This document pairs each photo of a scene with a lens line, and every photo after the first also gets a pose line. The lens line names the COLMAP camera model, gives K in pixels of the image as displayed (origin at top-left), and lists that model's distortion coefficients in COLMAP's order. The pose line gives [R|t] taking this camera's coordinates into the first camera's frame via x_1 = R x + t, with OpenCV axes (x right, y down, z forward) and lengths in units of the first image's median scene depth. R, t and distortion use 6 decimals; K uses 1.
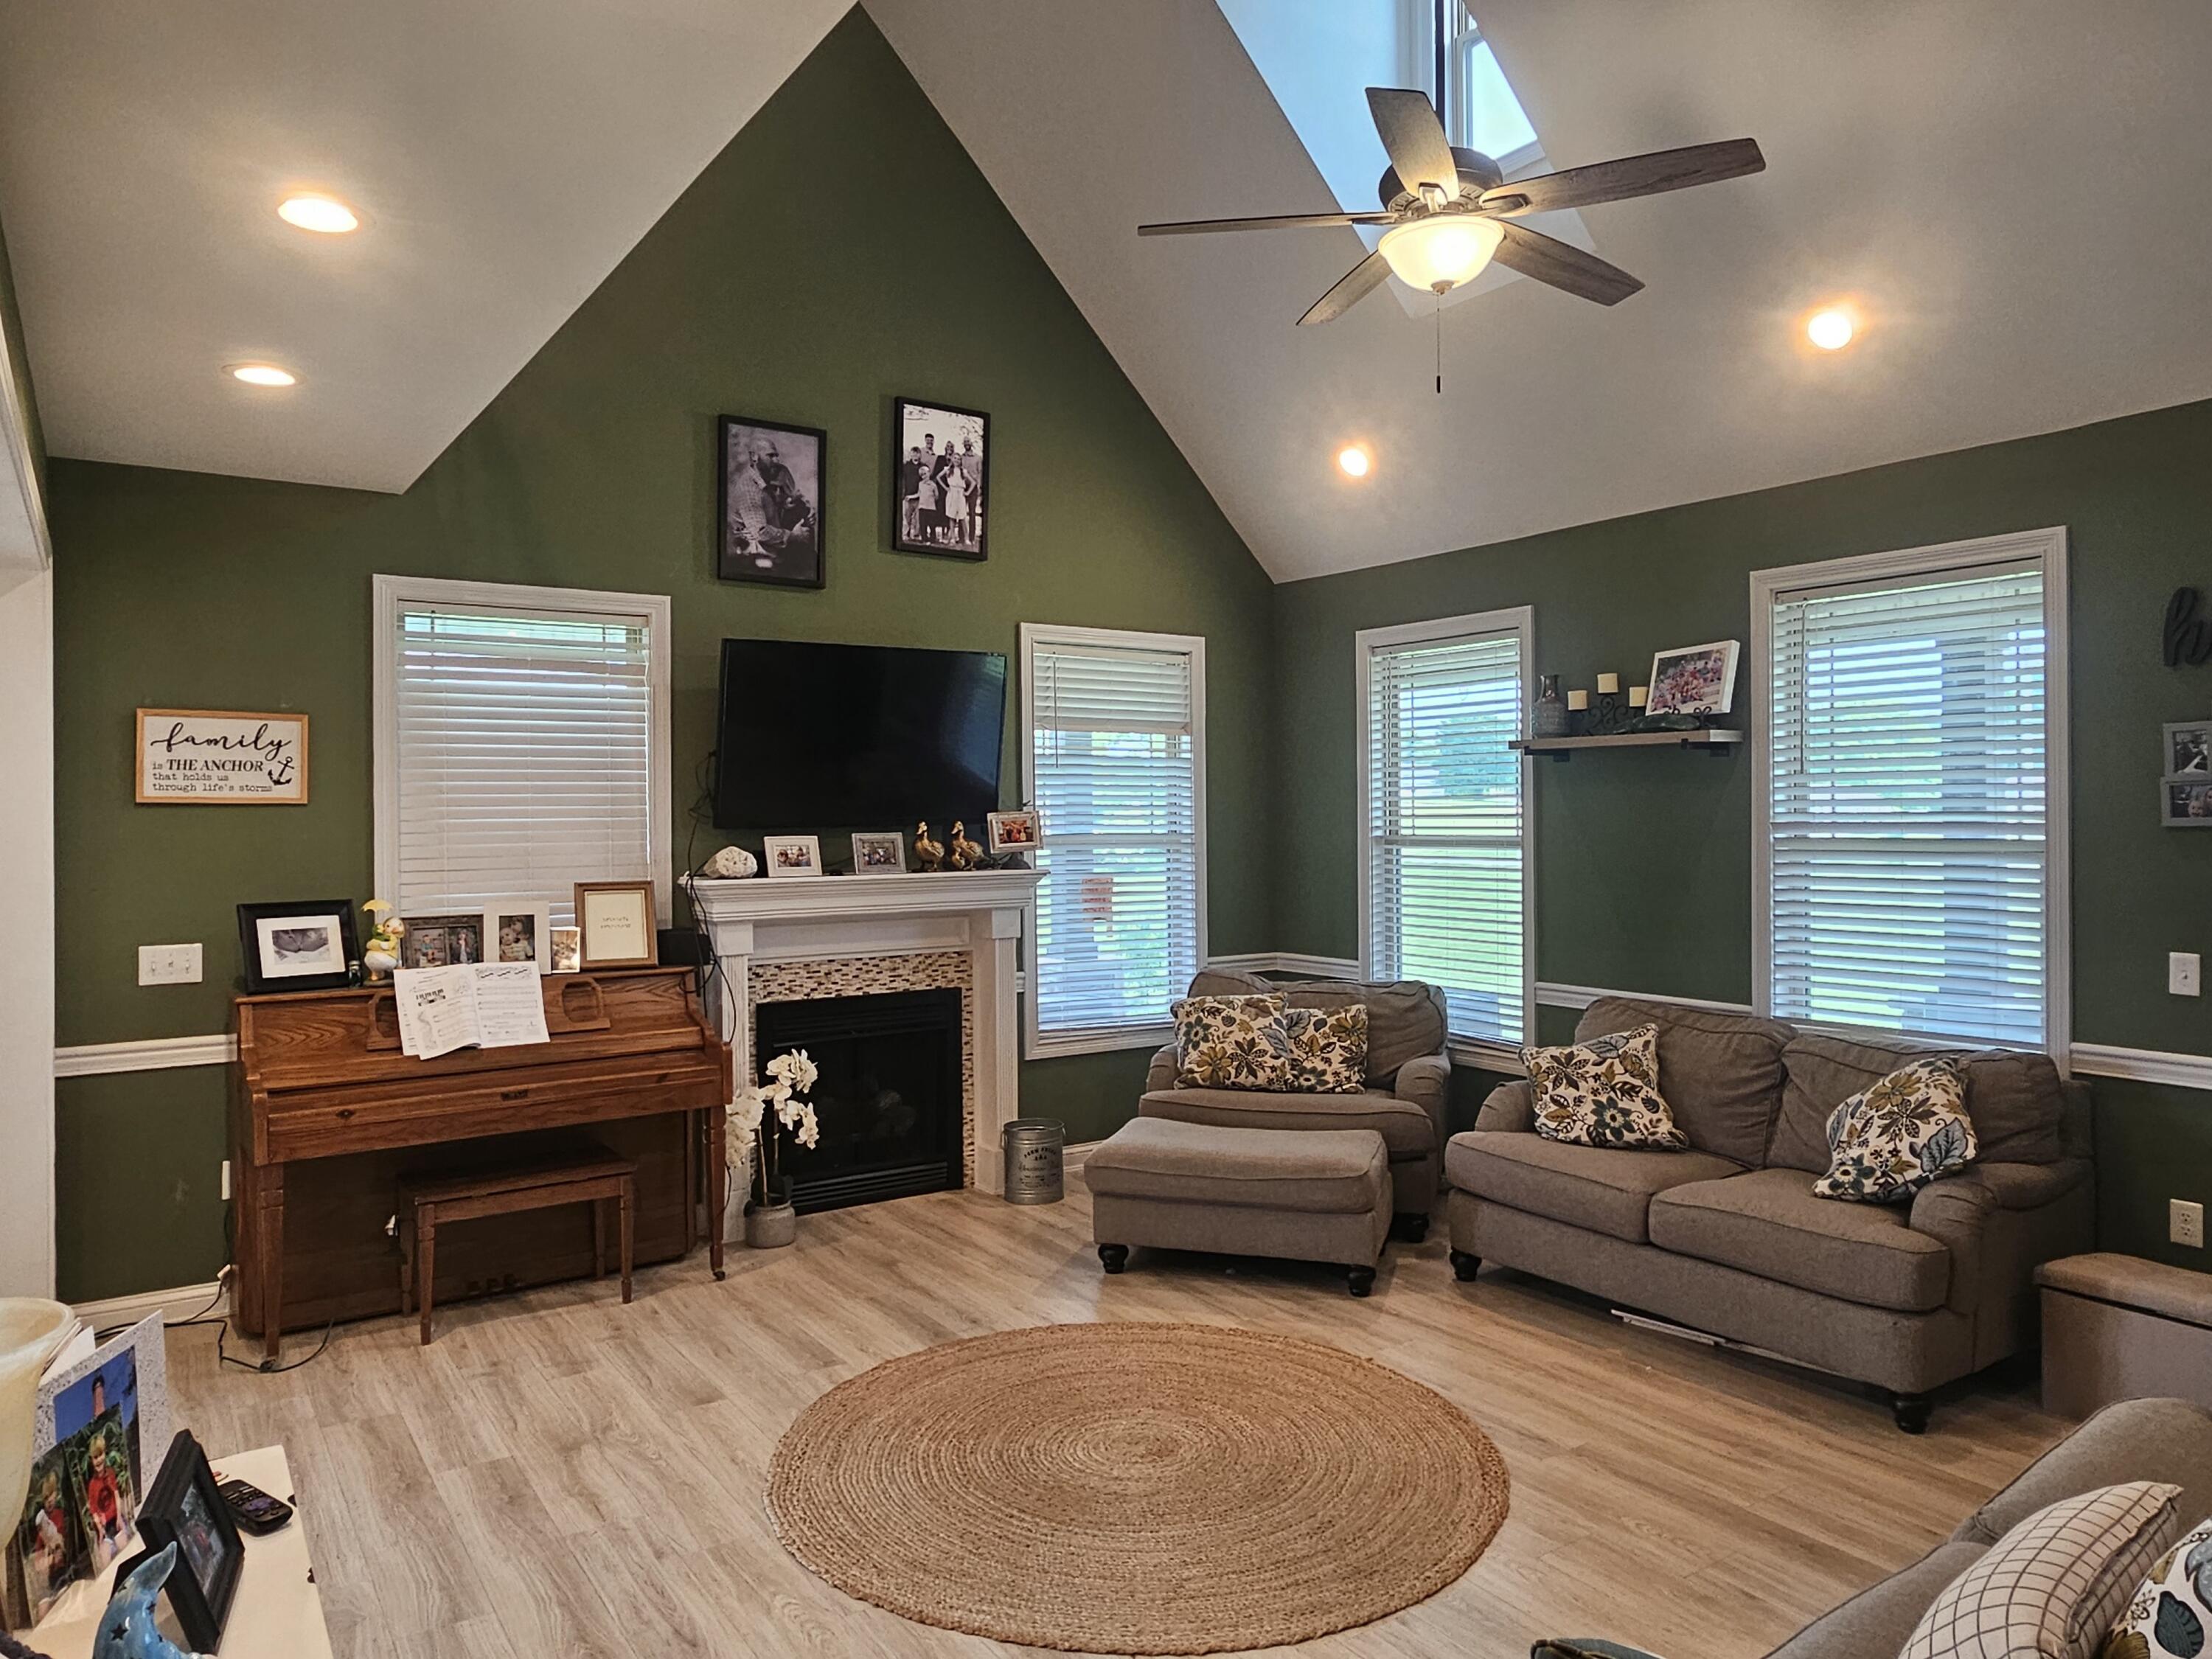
lens RADIAL K [[1462.5, 0, 1116.7], [0, 1462.5, 810.6], [0, 0, 1]] dist [-0.000912, -0.000766]
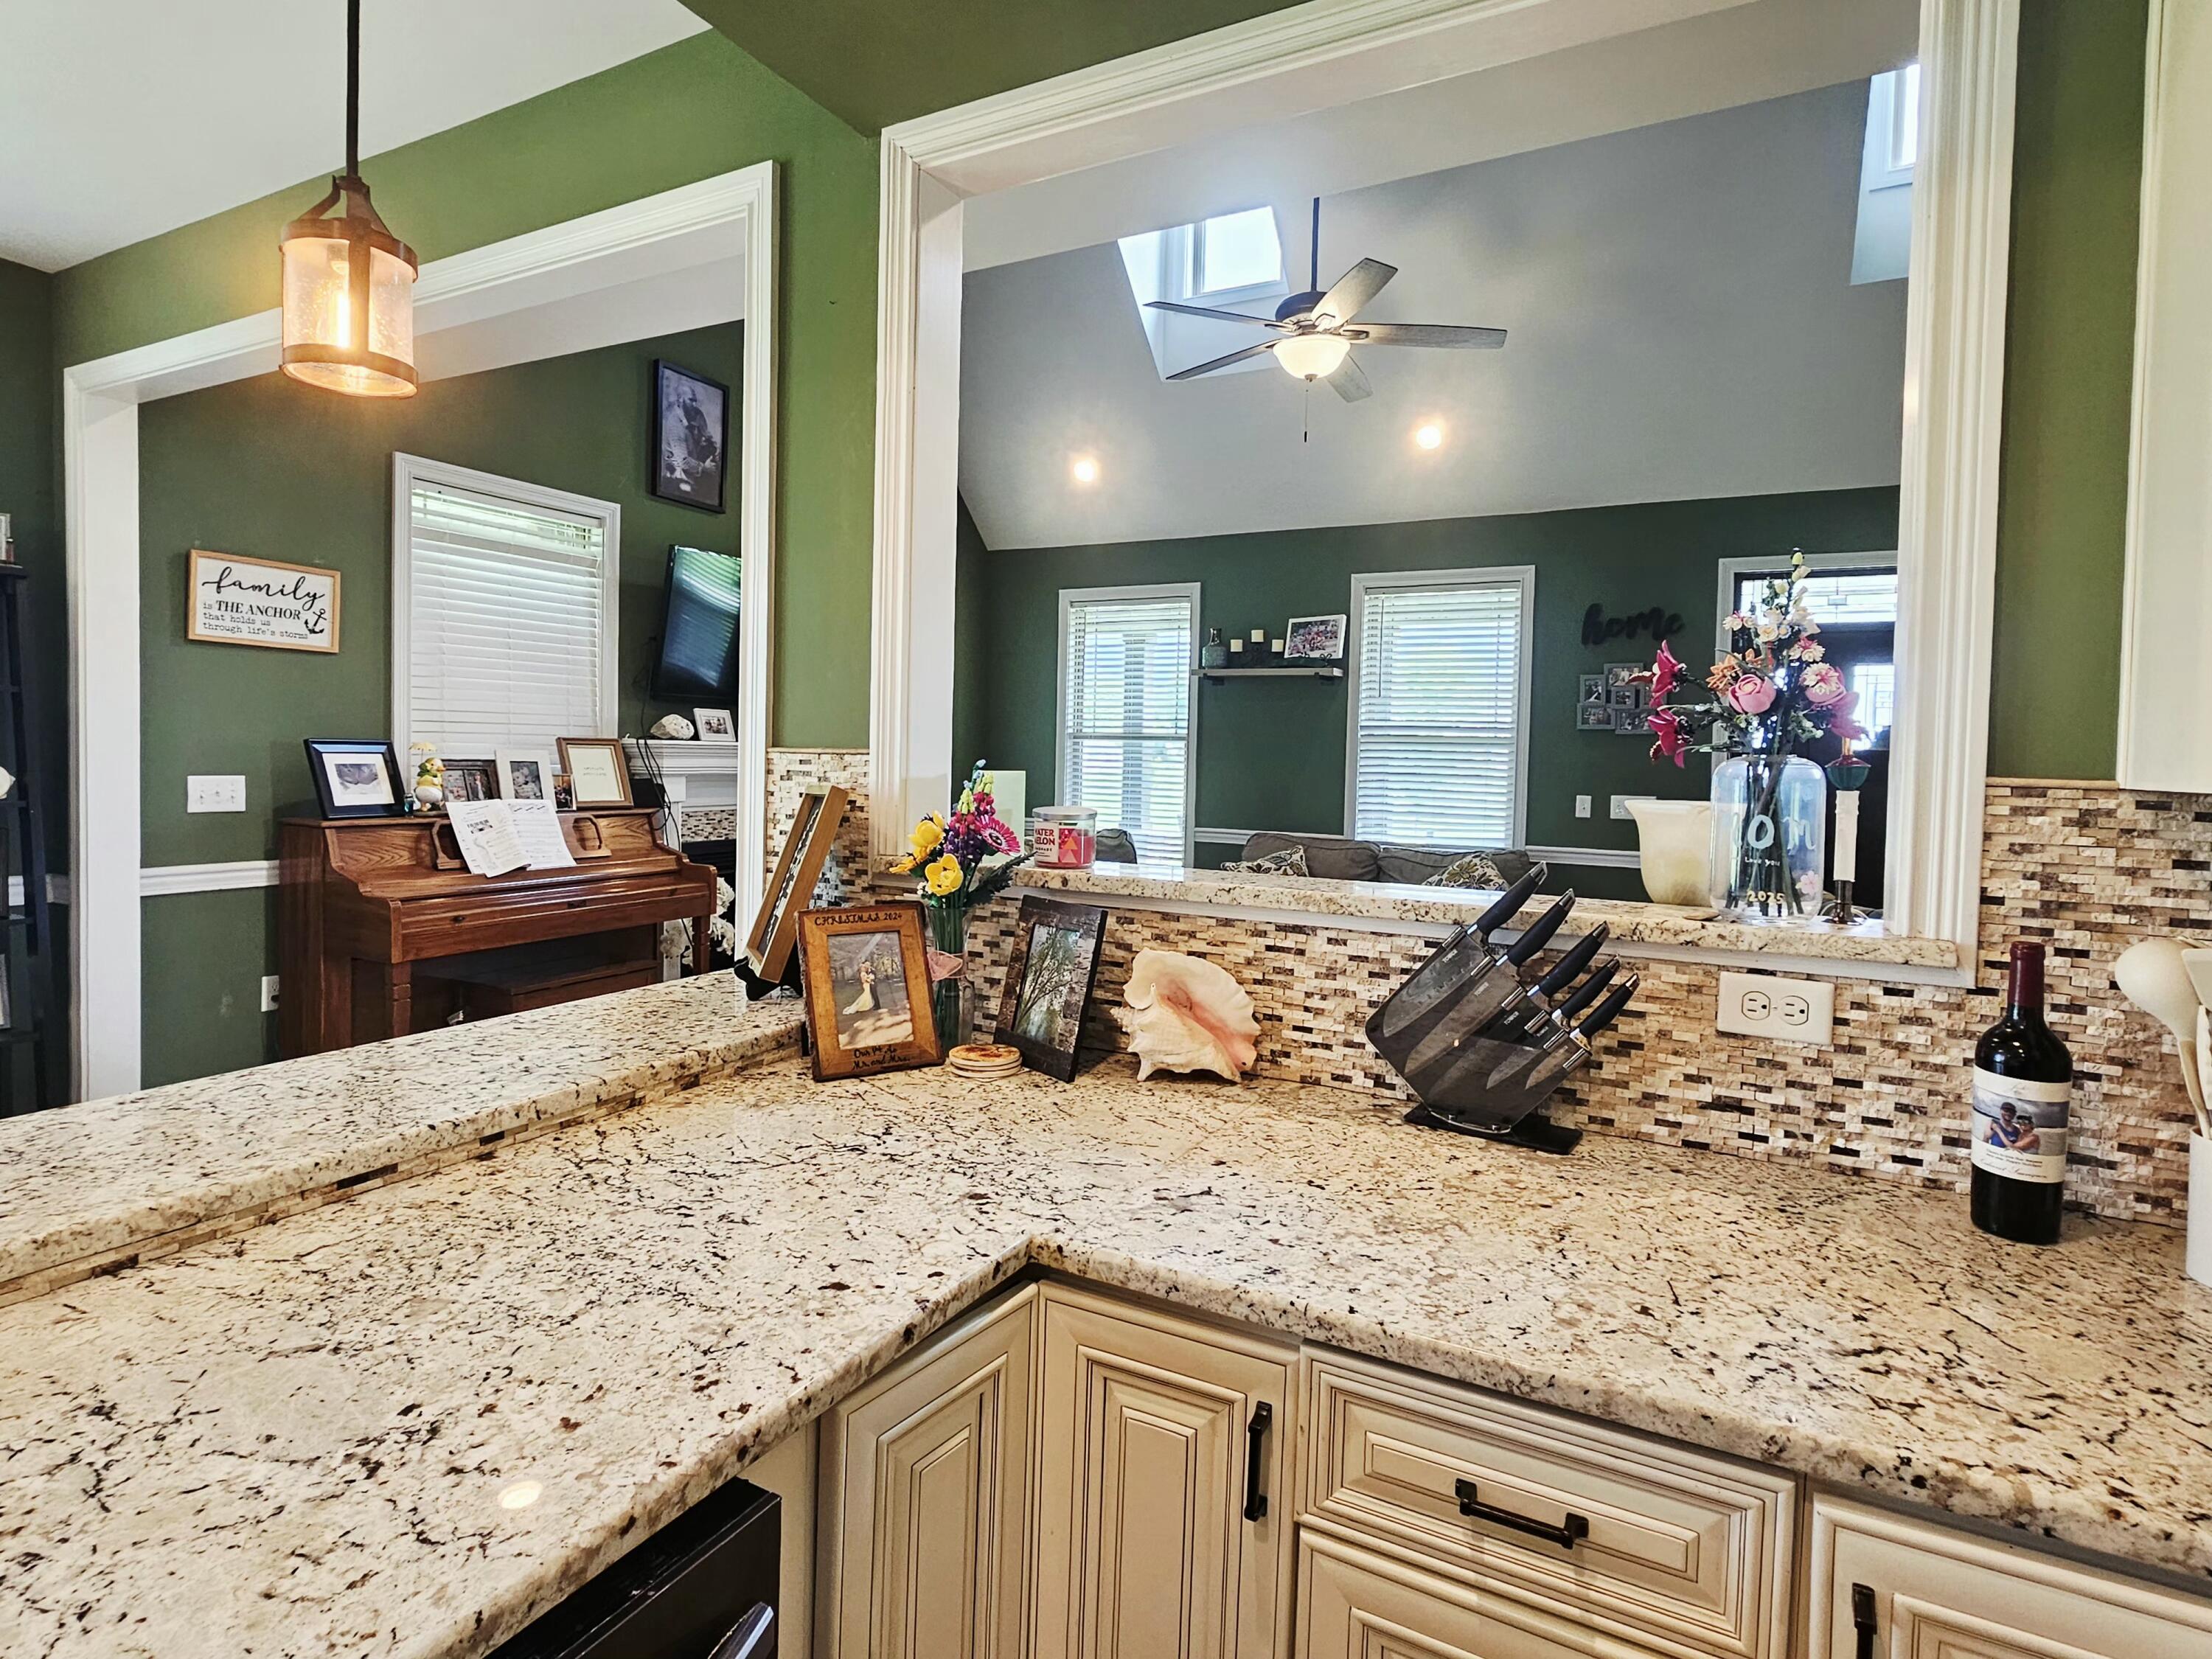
lens RADIAL K [[1148.0, 0, 1100.3], [0, 1148.0, 790.9], [0, 0, 1]] dist [-0.001317, -0.000284]
pose [[0.887519, 0.013857, 0.460563, -0.402472], [-0.031187, 0.999062, 0.030039, 0.050469], [-0.459715, -0.041023, 0.887119, -0.032697]]
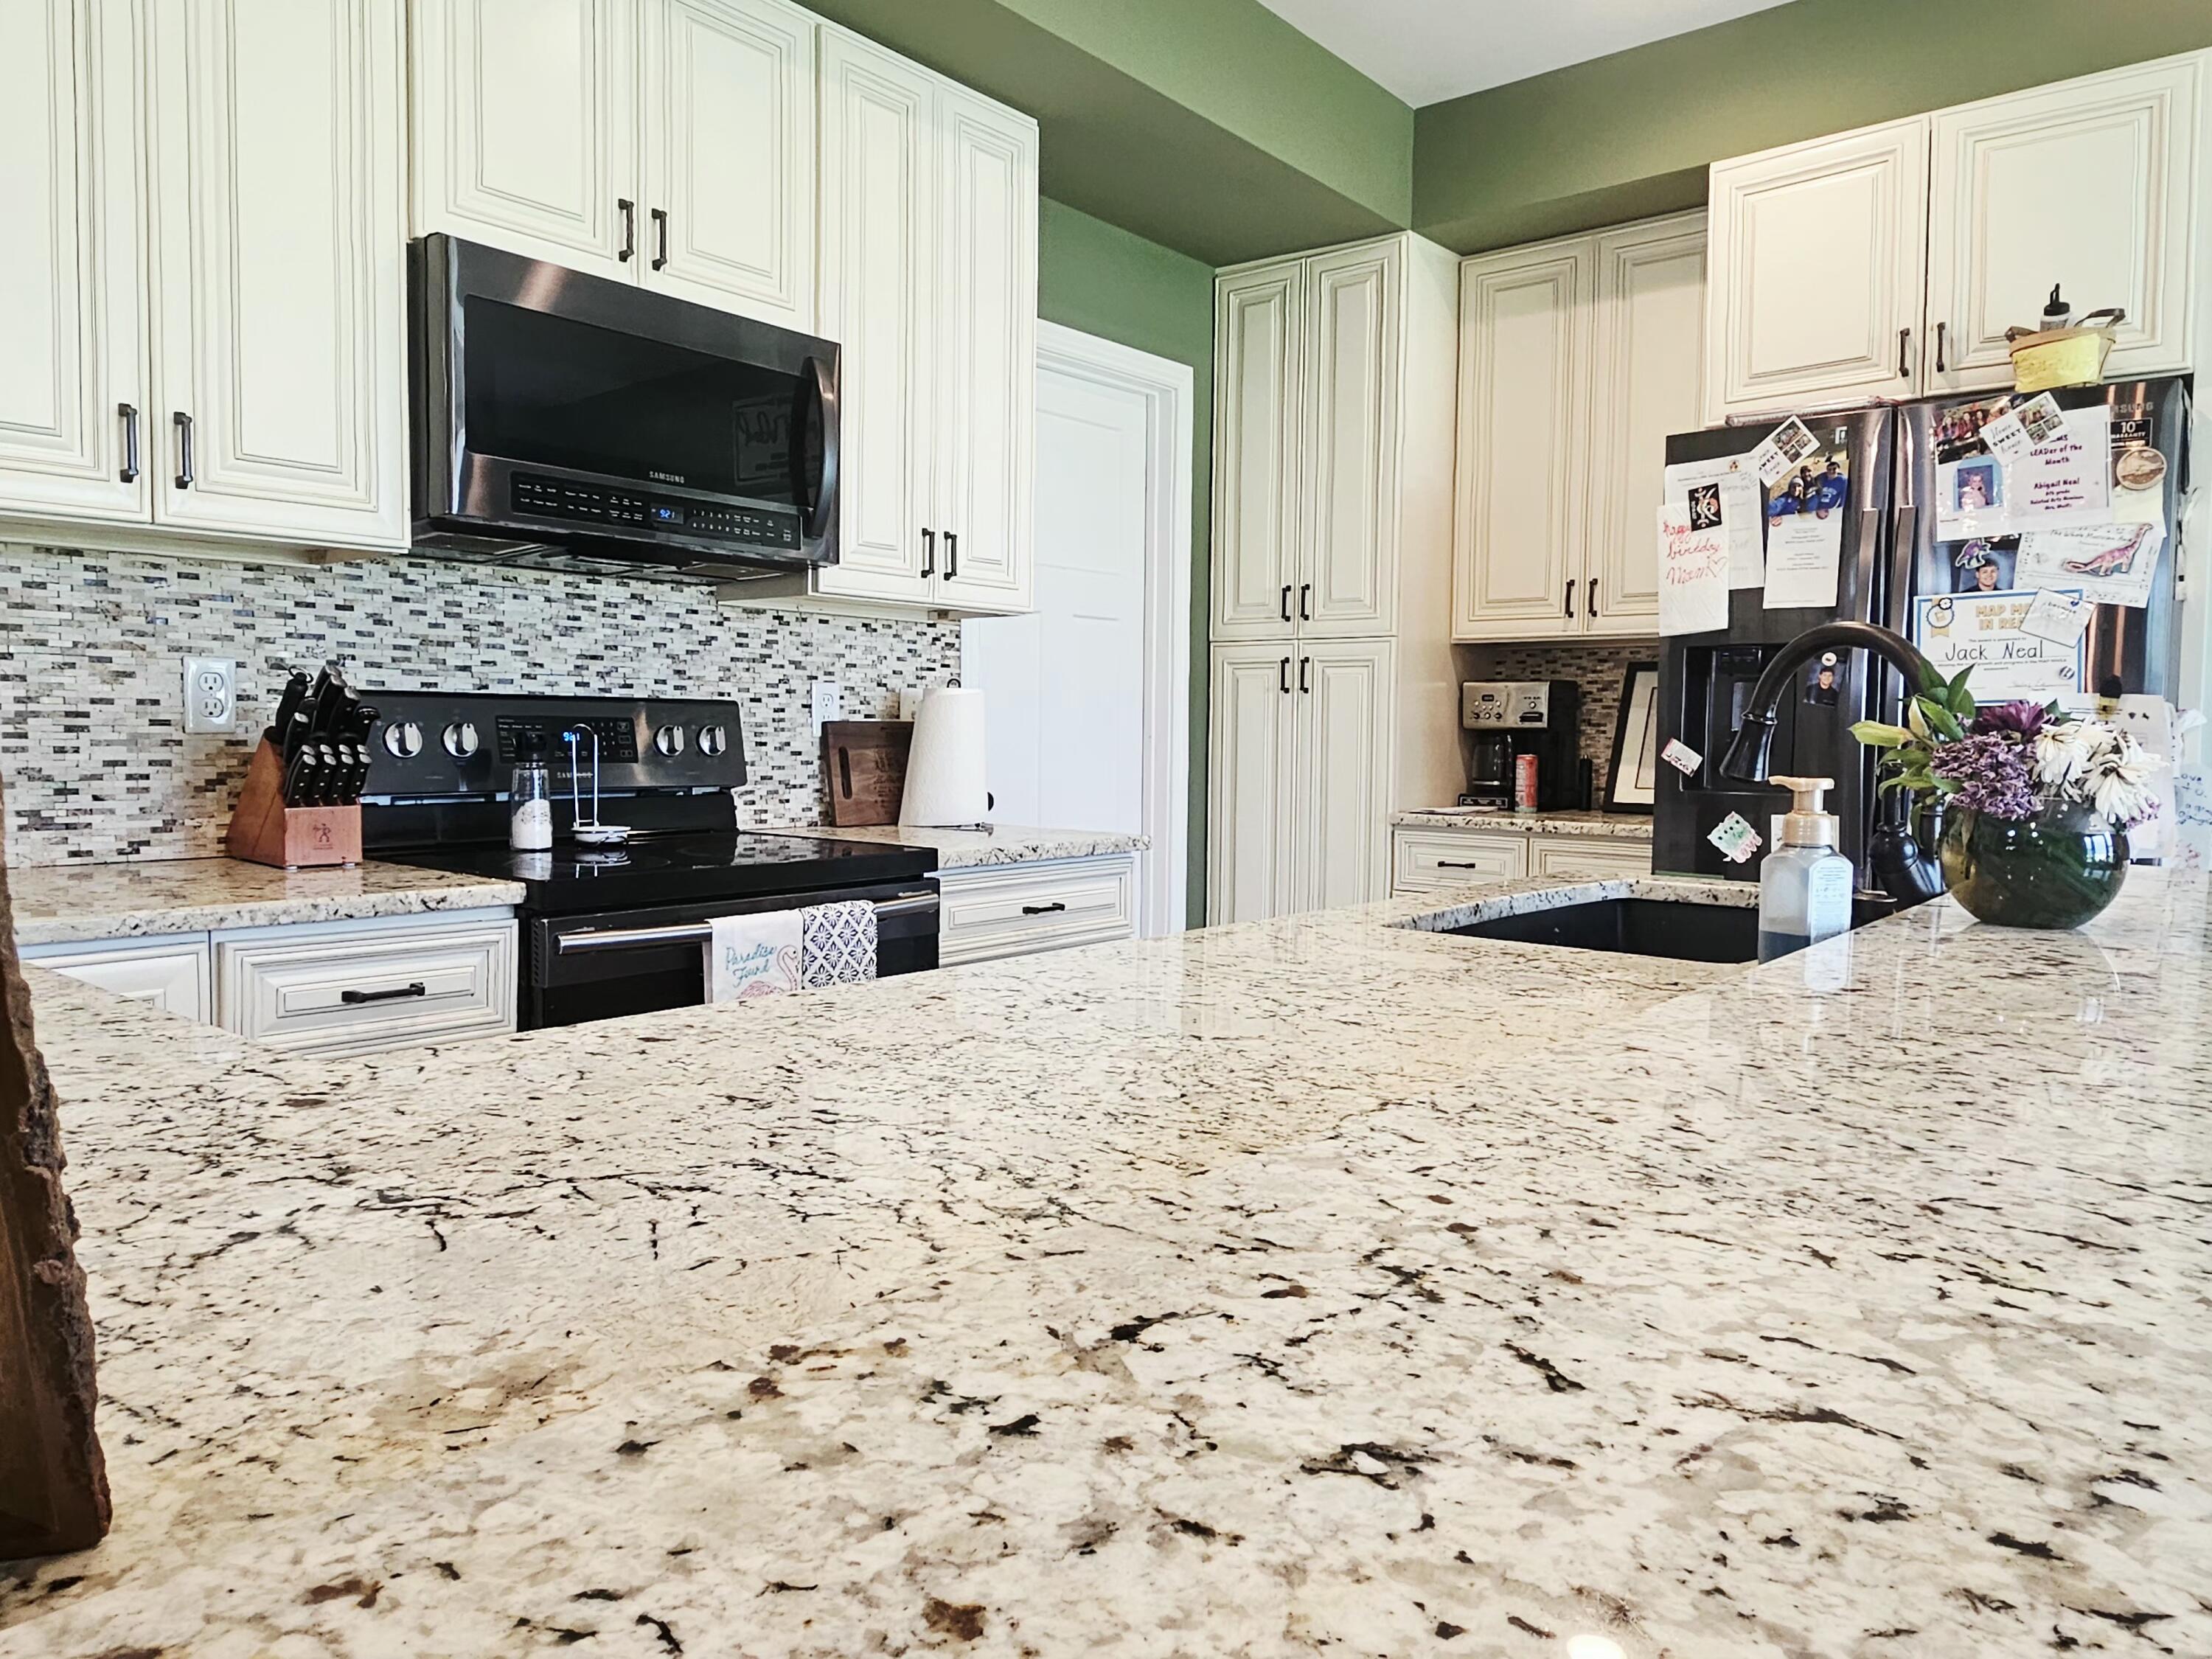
lens RADIAL K [[1494.8, 0, 1097.5], [0, 1494.8, 801.9], [0, 0, 1]] dist [0.001173, 0.002411]
pose [[-0.962484, 0.007046, -0.271246, -0.356626], [-0.006833, 0.998716, 0.050186, 0.097755], [0.271251, 0.050157, -0.961201, 0.346144]]
